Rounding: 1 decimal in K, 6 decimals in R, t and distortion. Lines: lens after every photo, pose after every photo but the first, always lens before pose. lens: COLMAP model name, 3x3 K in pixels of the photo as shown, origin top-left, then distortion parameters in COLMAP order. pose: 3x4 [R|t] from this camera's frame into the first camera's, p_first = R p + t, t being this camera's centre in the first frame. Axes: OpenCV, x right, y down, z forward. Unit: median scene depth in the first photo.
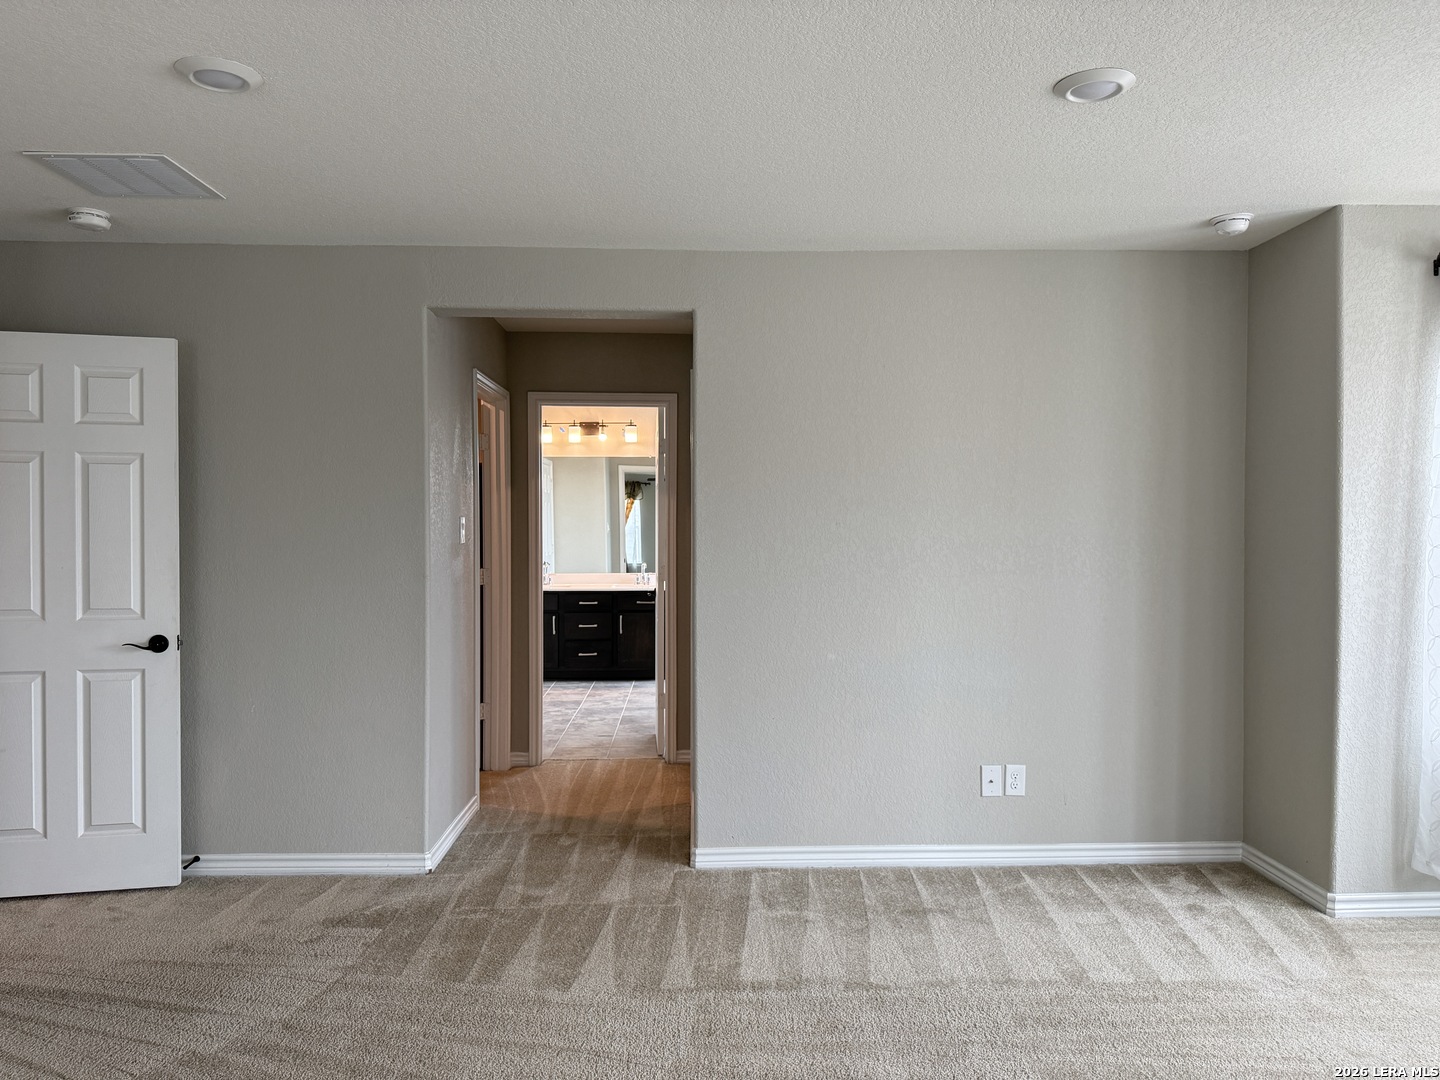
lens RADIAL K [[1017.7, 0, 721.5], [0, 1017.7, 549.3], [0, 0, 1]] dist [0.042624, -0.056230]
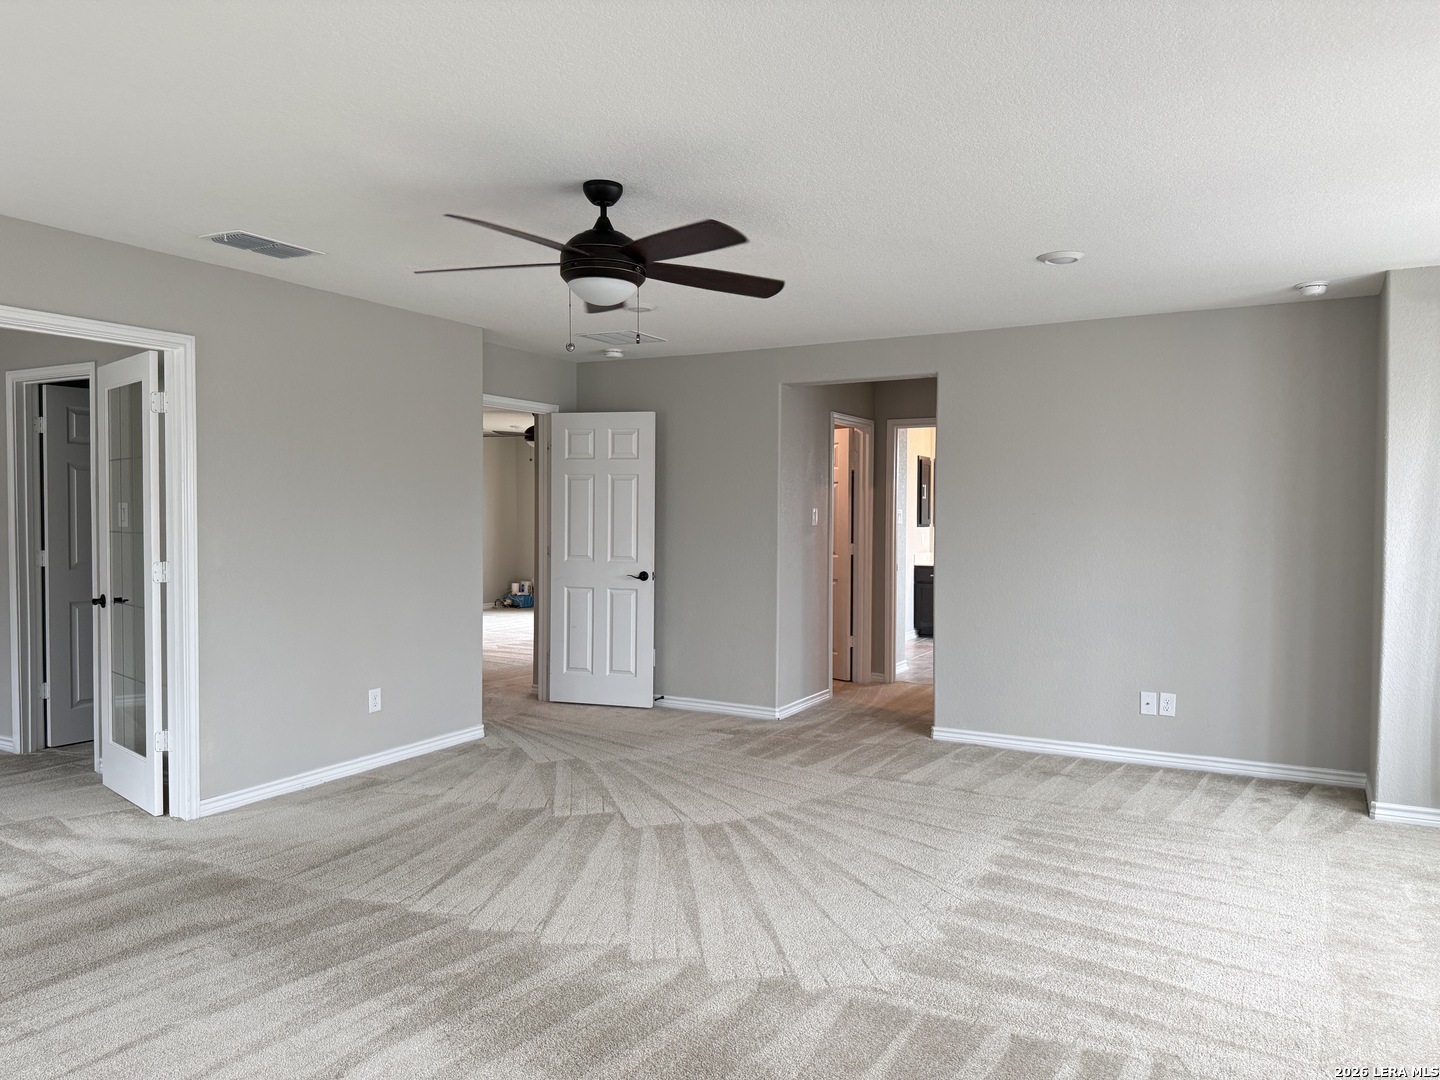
lens RADIAL K [[996.8, 0, 722.7], [0, 996.8, 546.1], [0, 0, 1]] dist [0.108294, -0.158112]
pose [[0.861546, 0.023677, -0.507126, 0.499861], [-0.019288, 0.999717, 0.013907, 0.010125], [0.507312, -0.002200, 0.861760, -0.495528]]
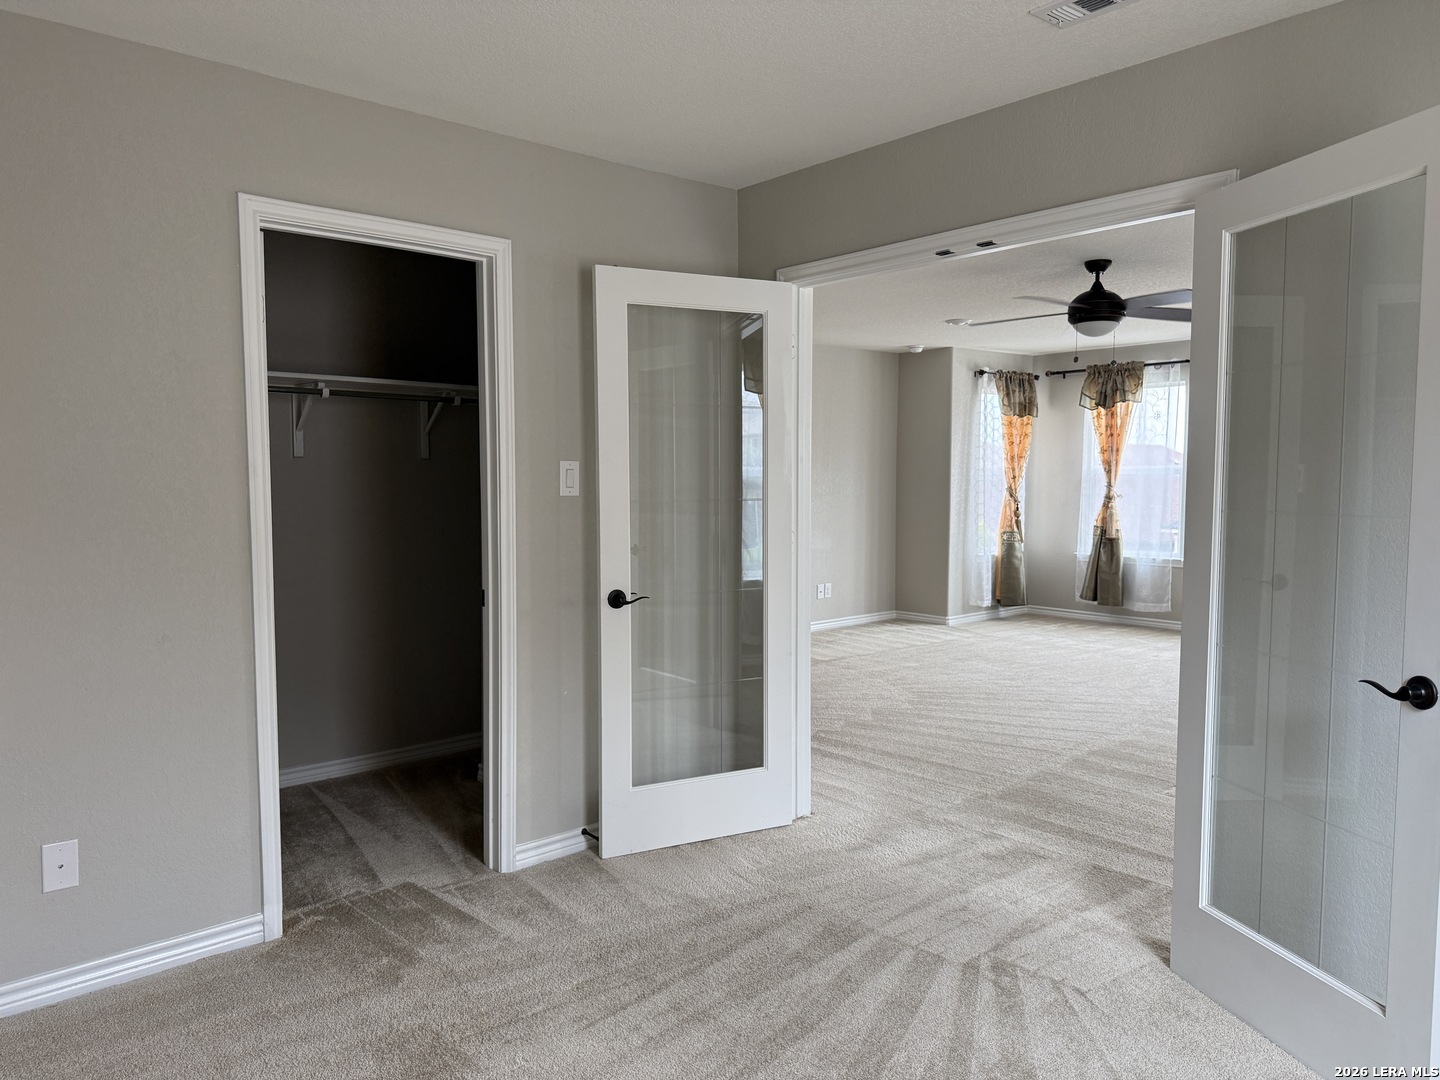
lens RADIAL K [[996.8, 0, 722.7], [0, 996.8, 546.1], [0, 0, 1]] dist [0.108294, -0.158112]
pose [[0.774749, -0.040857, 0.630947, -1.350549], [0.006791, 0.998390, 0.056313, 0.011512], [-0.632232, -0.039343, 0.773779, -0.553368]]
